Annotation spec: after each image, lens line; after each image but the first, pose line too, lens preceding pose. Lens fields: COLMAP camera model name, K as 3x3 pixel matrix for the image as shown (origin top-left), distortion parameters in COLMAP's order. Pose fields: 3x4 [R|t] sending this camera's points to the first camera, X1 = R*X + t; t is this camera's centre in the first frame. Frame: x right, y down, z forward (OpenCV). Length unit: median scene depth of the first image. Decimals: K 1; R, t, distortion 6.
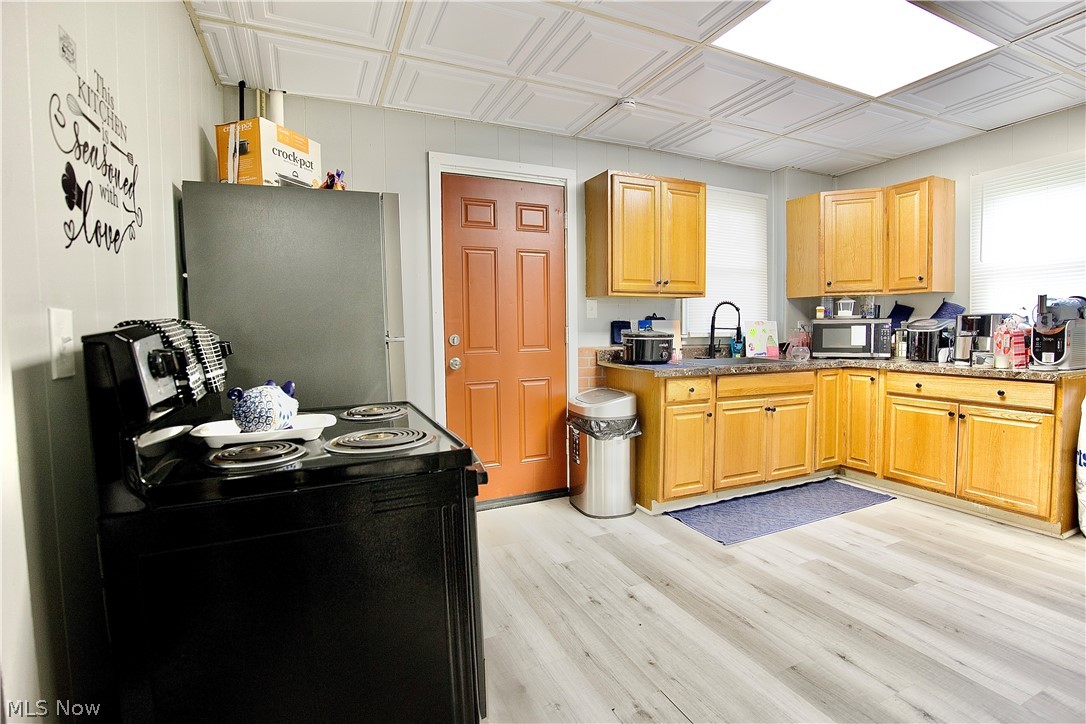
lens RADIAL K [[508.6, 0, 542.5], [0, 508.6, 361.9], [0, 0, 1]] dist [-0.053181, 0.010196]
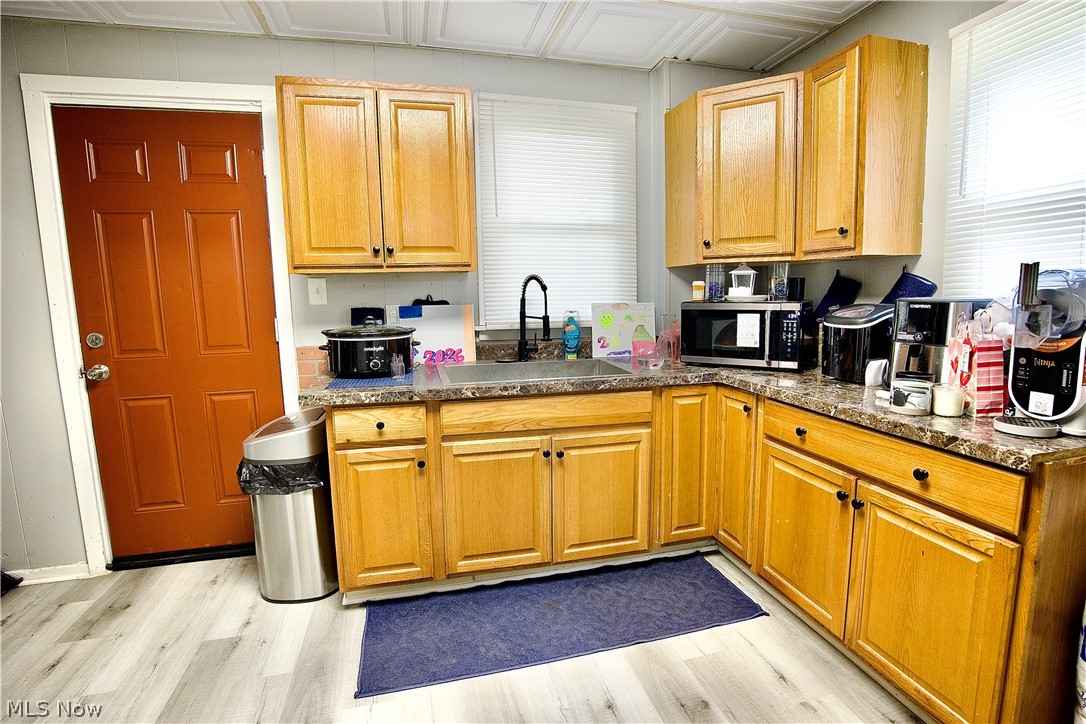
lens RADIAL K [[508.6, 0, 542.1], [0, 508.6, 360.5], [0, 0, 1]] dist [-0.053181, 0.010196]
pose [[0.983703, 0.019056, -0.178789, 0.539838], [-0.006400, 0.997448, 0.071103, -0.063011], [0.179688, -0.068800, 0.981315, 0.387716]]
